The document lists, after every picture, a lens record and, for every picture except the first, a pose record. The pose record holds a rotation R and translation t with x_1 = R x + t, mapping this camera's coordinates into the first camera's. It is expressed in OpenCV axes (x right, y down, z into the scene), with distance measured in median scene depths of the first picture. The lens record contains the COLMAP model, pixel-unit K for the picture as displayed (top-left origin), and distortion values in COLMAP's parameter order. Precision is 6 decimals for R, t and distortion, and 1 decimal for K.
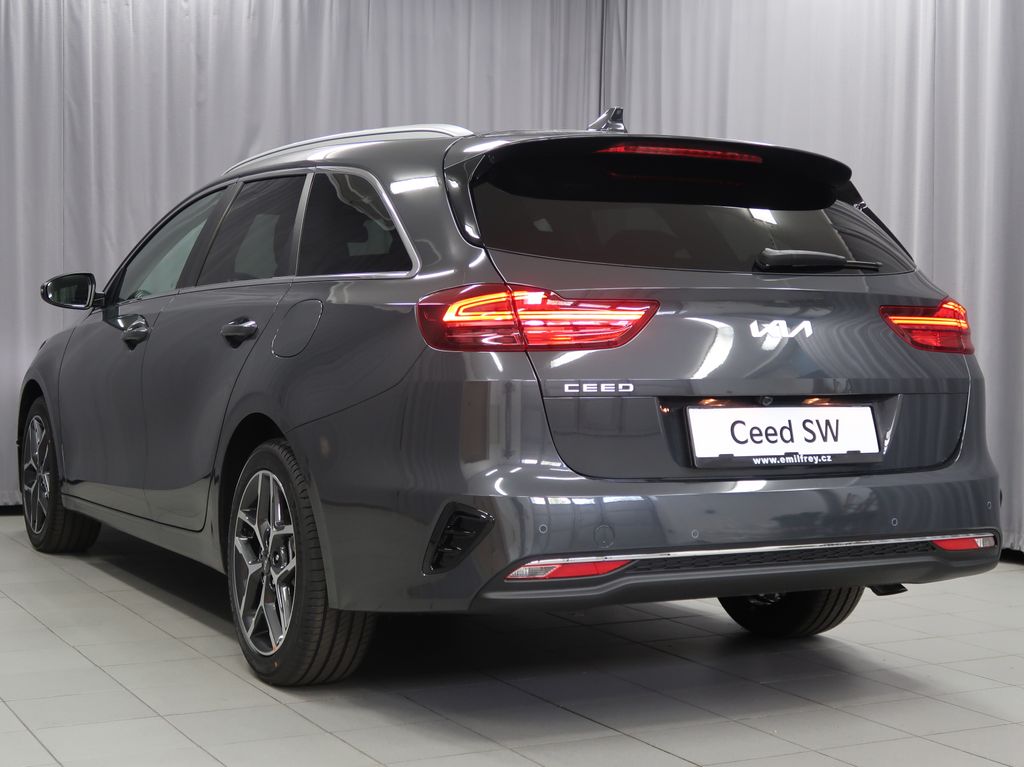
lens RADIAL K [[1629.5, 0, 512.0], [0, 1629.5, 383.5], [0, 0, 1]] dist [0.038169, 0.050365]
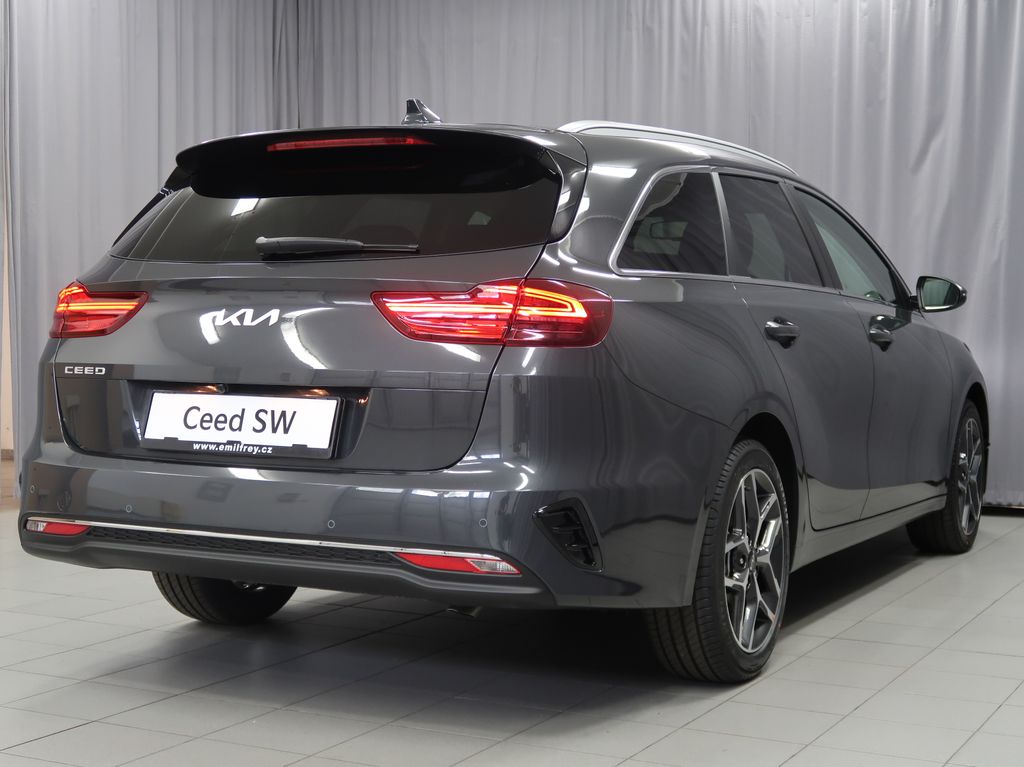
lens RADIAL K [[1636.6, 0, 512.0], [0, 1636.6, 383.5], [0, 0, 1]] dist [0.001812, -0.010752]
pose [[0.572886, 0.024512, -0.819268, 1.072013], [-0.030489, 0.999498, 0.008584, -0.006553], [0.819067, 0.020061, 0.573346, 0.555457]]
